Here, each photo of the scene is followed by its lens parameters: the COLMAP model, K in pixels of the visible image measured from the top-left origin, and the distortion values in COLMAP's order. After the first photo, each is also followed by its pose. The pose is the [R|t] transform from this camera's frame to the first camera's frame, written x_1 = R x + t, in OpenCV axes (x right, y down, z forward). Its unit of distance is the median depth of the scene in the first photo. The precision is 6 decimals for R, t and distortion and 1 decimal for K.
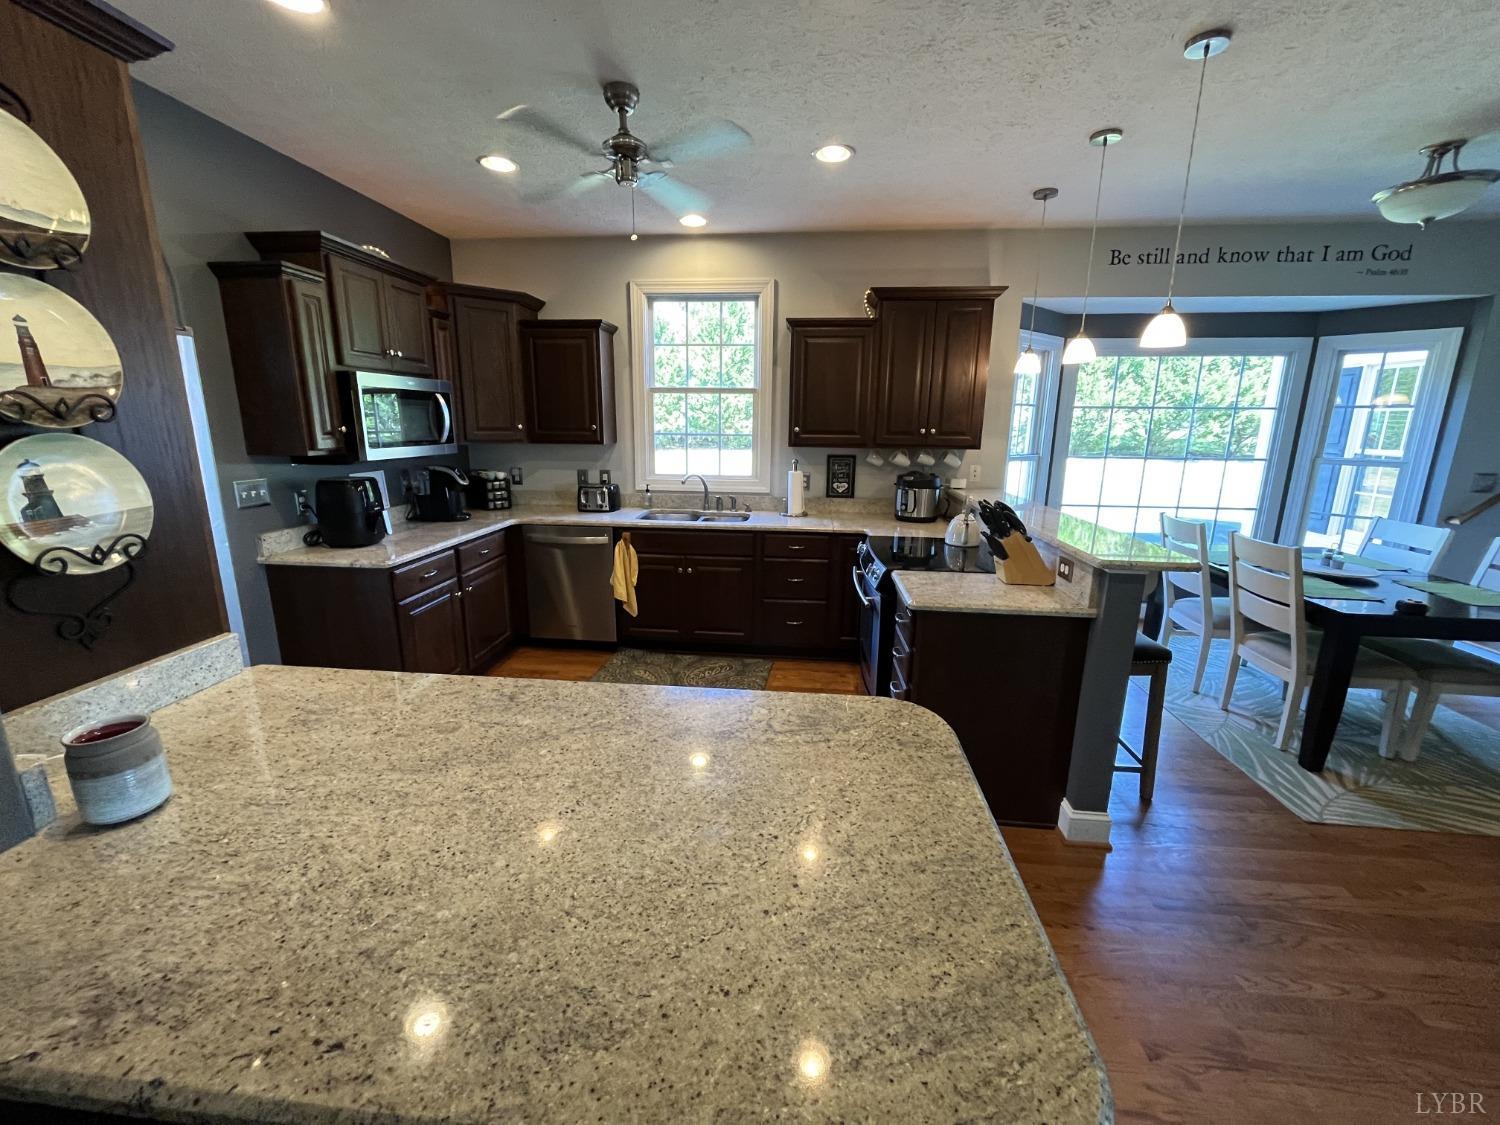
lens RADIAL K [[618.7, 0, 750.0], [0, 618.7, 562.5], [0, 0, 1]] dist [-0.000534, -0.000116]
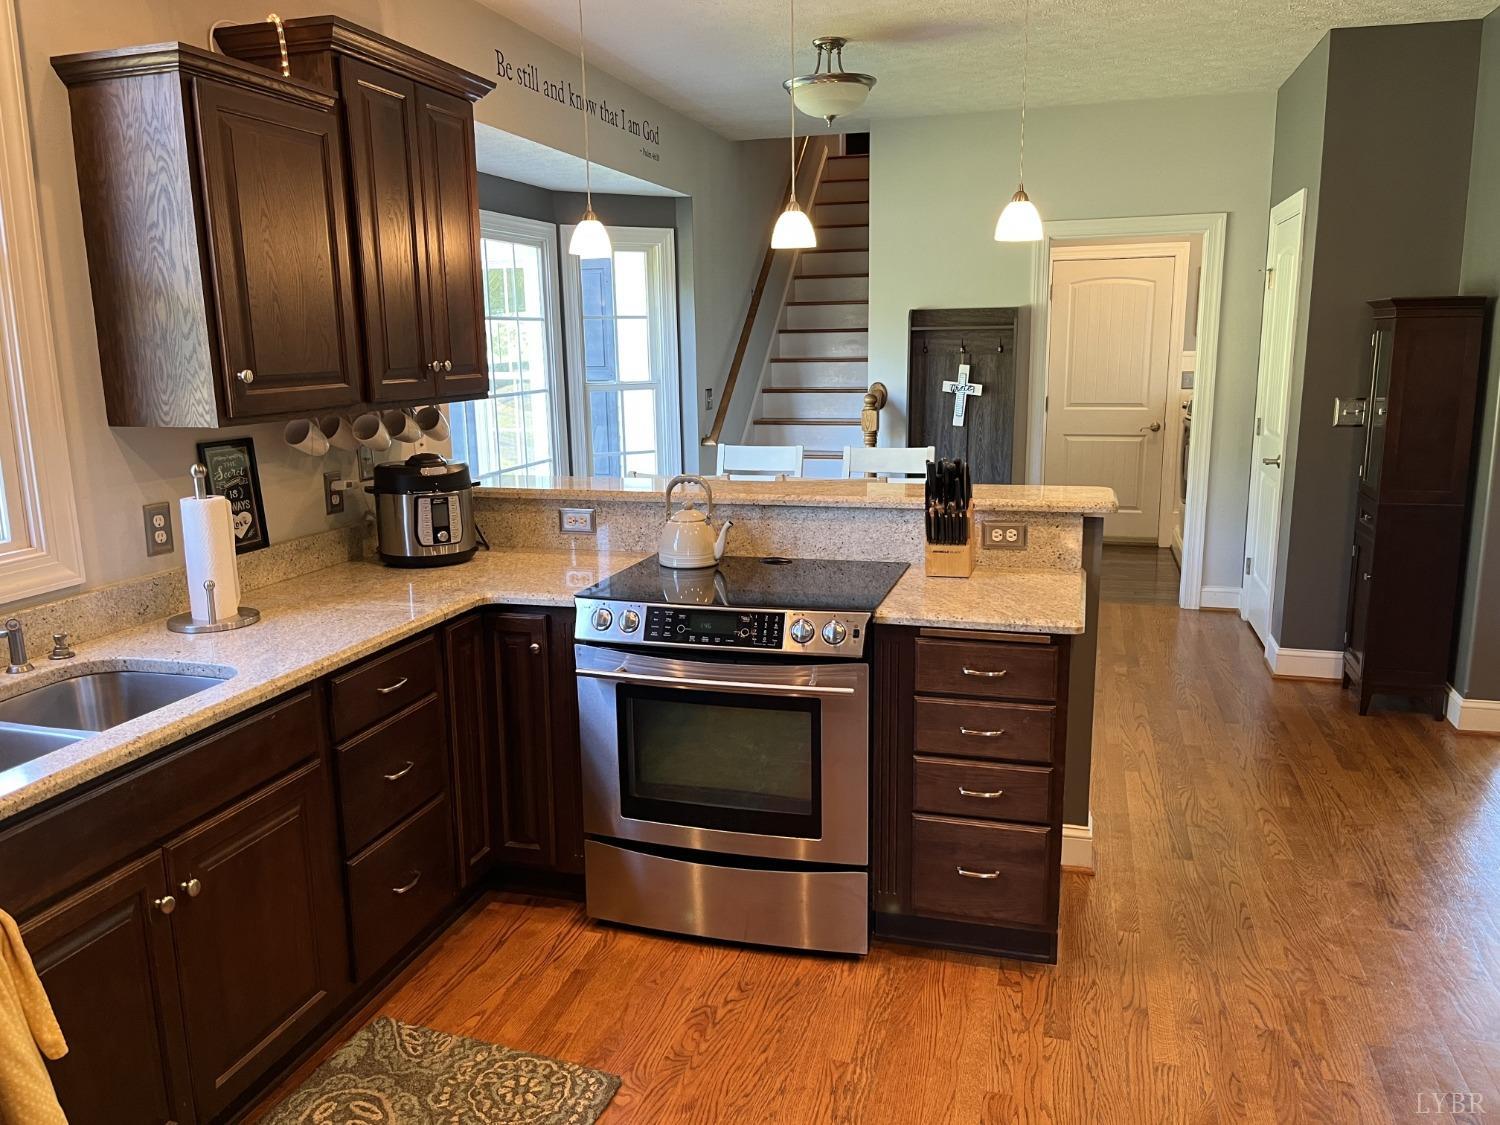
lens RADIAL K [[1129.4, 0, 750.0], [0, 1129.4, 562.5], [0, 0, 1]] dist [-0.004019, -0.088052]
pose [[0.186347, -0.207374, 0.960349, -0.499604], [0.238452, 0.957791, 0.160553, -0.147464], [-0.953108, 0.199079, 0.227930, 0.607351]]
